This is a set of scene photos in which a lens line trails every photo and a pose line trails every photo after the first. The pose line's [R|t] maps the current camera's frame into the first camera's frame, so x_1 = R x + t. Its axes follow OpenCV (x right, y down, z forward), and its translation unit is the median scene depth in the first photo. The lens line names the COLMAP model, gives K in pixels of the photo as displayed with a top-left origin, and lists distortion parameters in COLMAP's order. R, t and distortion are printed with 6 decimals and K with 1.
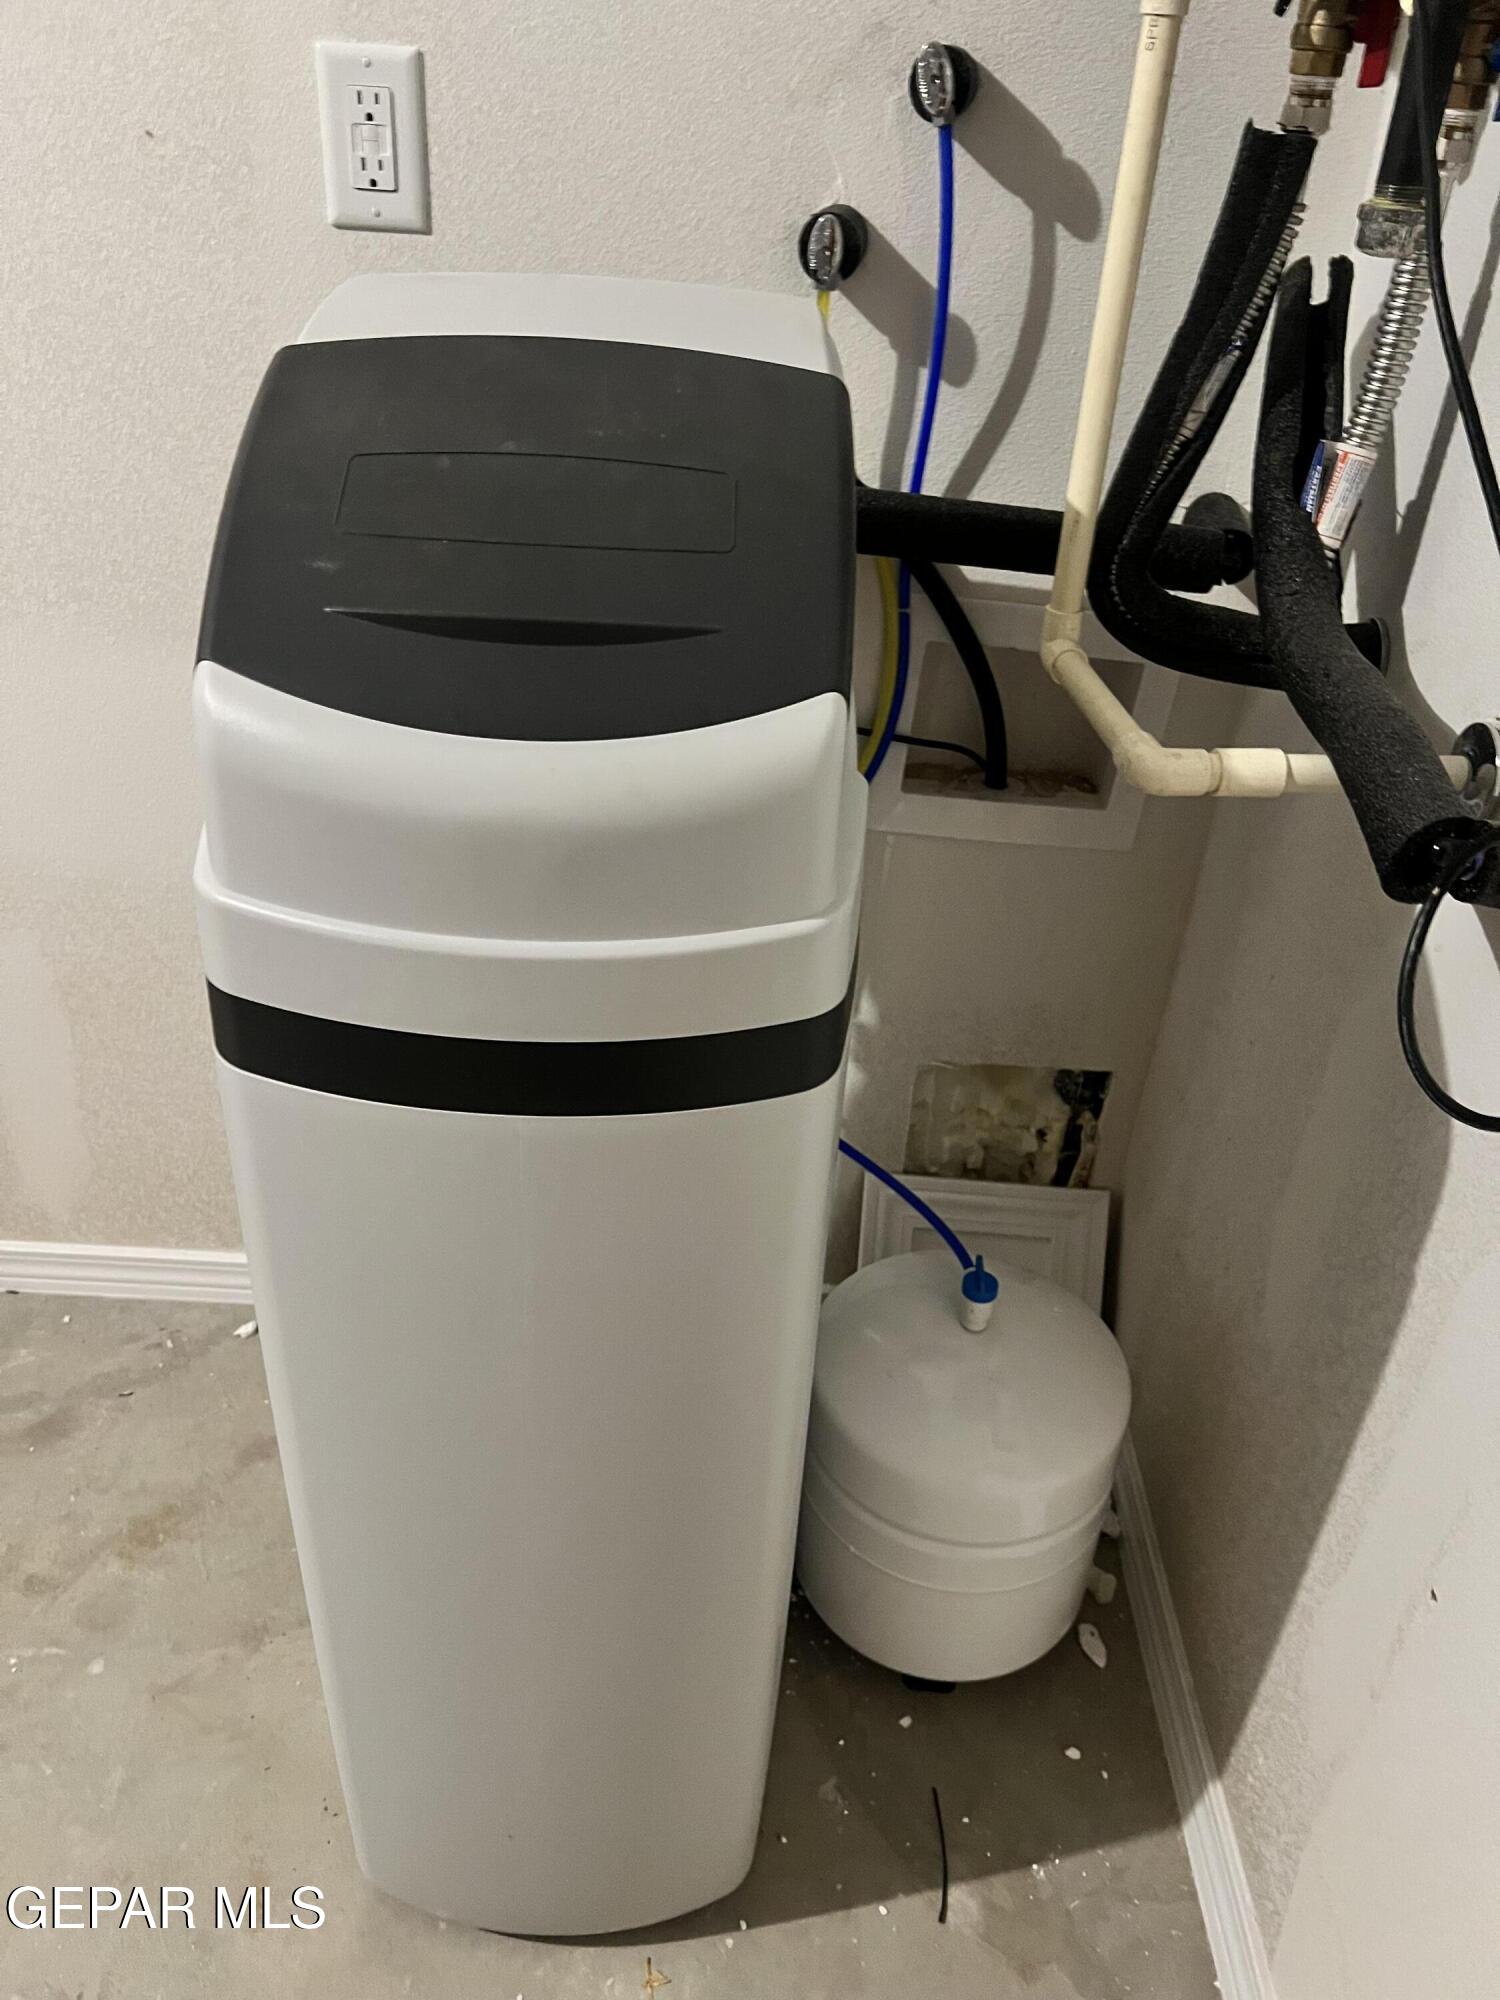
lens RADIAL K [[1493.0, 0, 740.3], [0, 1493.0, 1005.9], [0, 0, 1]] dist [-0.003982, 0.000063]
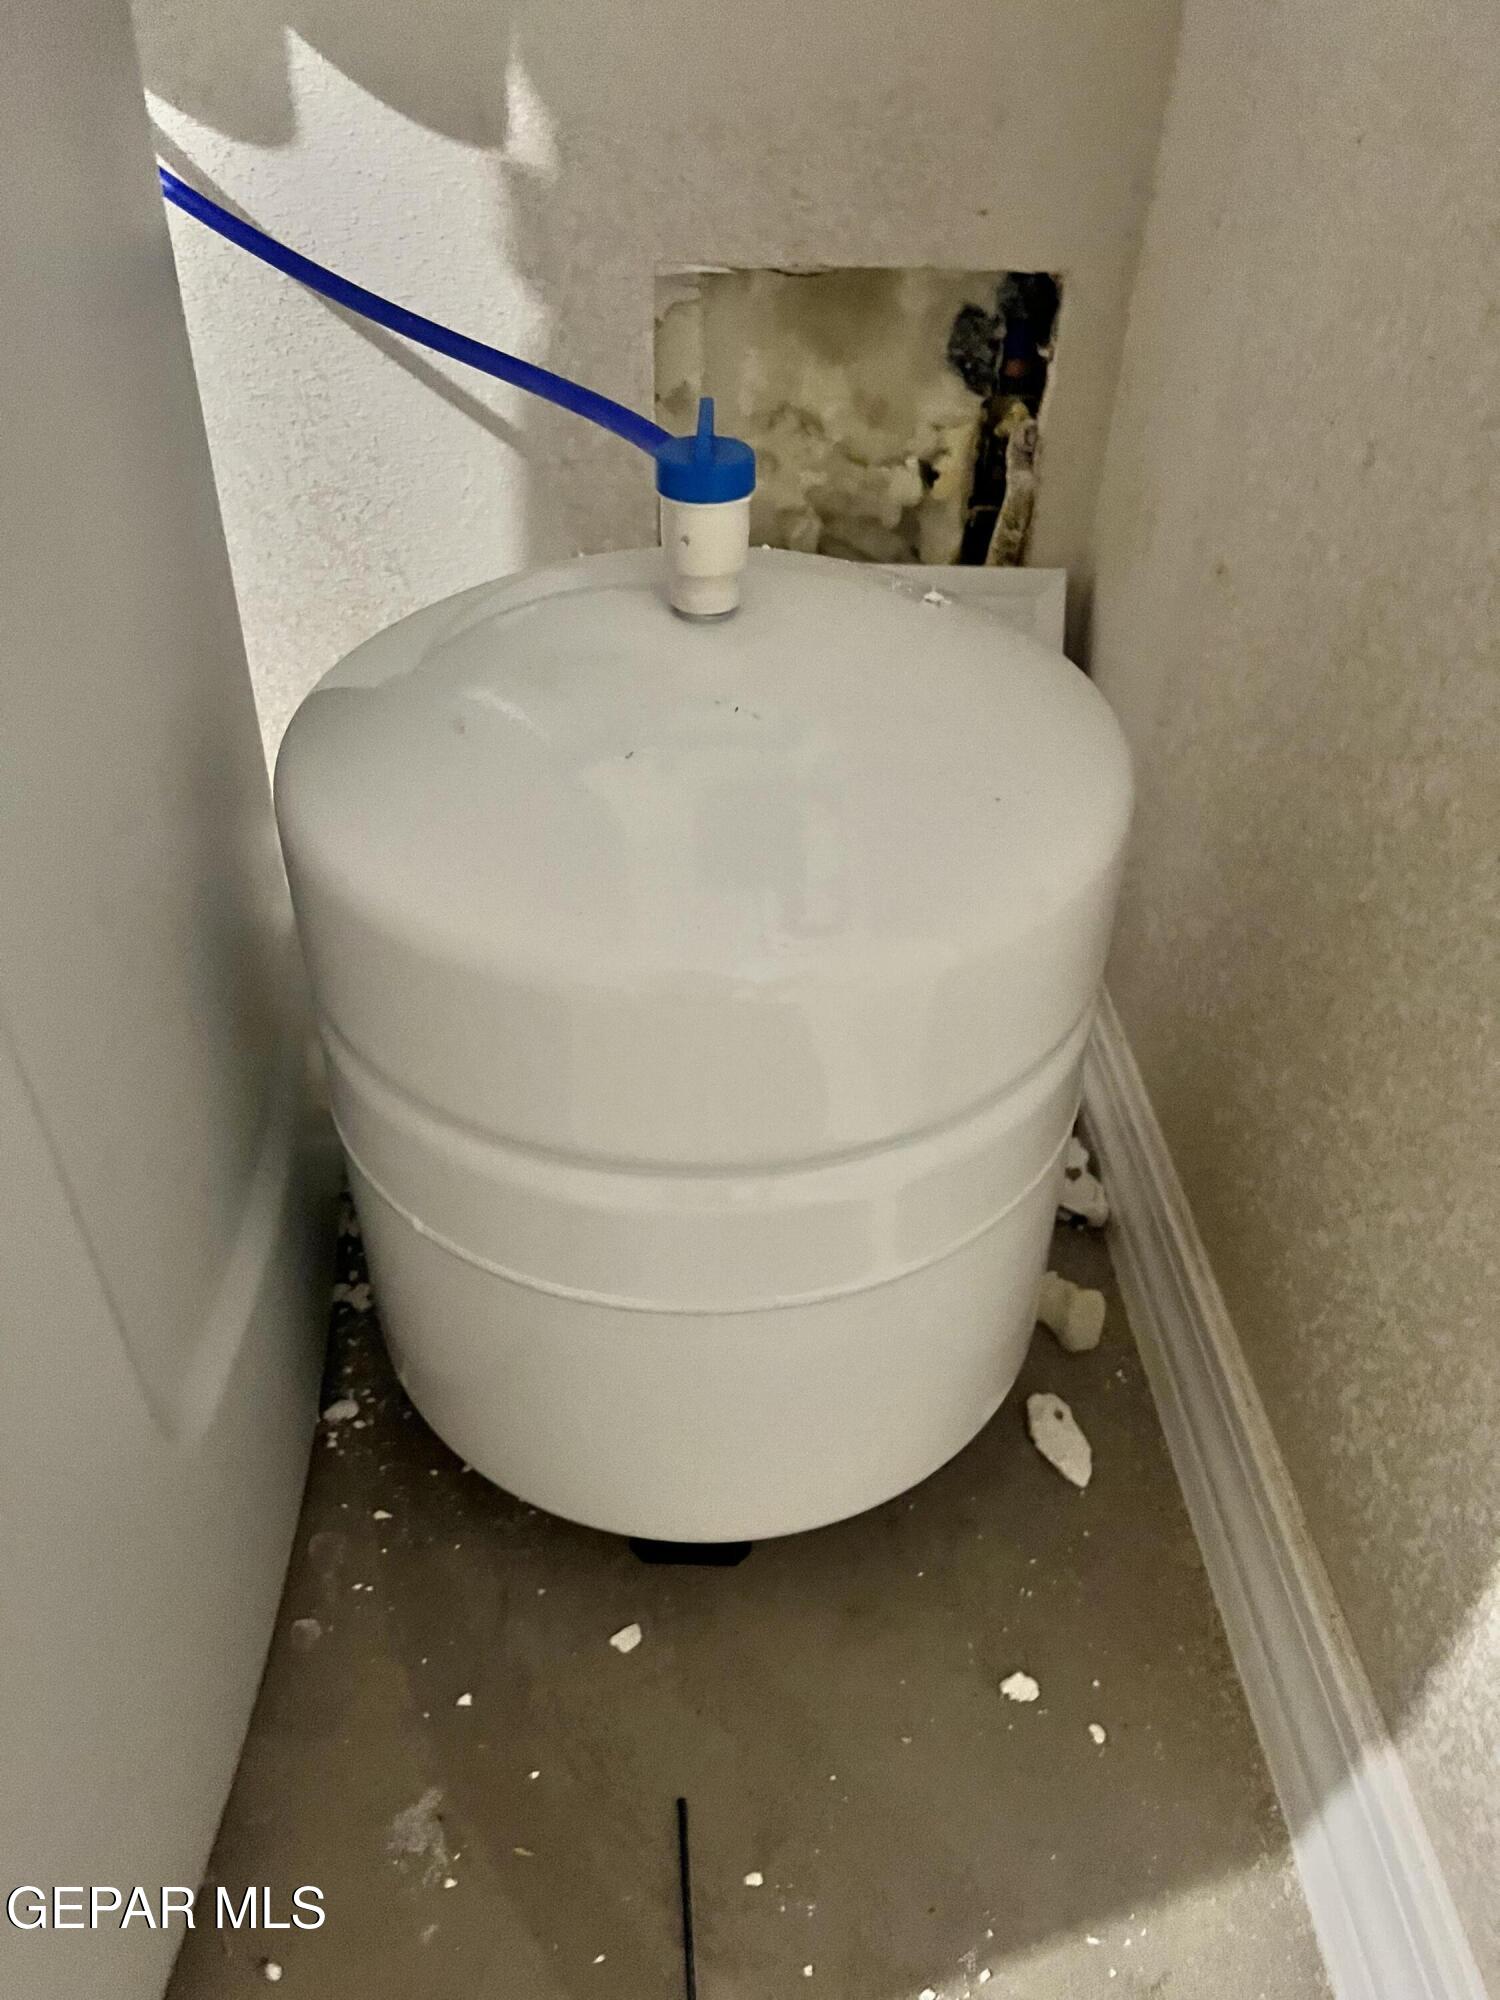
lens RADIAL K [[1493.0, 0, 758.0], [0, 1493.0, 994.8], [0, 0, 1]] dist [-0.003982, 0.000063]
pose [[0.997999, -0.052839, 0.034724, 0.129928], [0.049658, 0.994985, 0.086832, 0.238906], [-0.039138, -0.084934, 0.995618, 0.538209]]
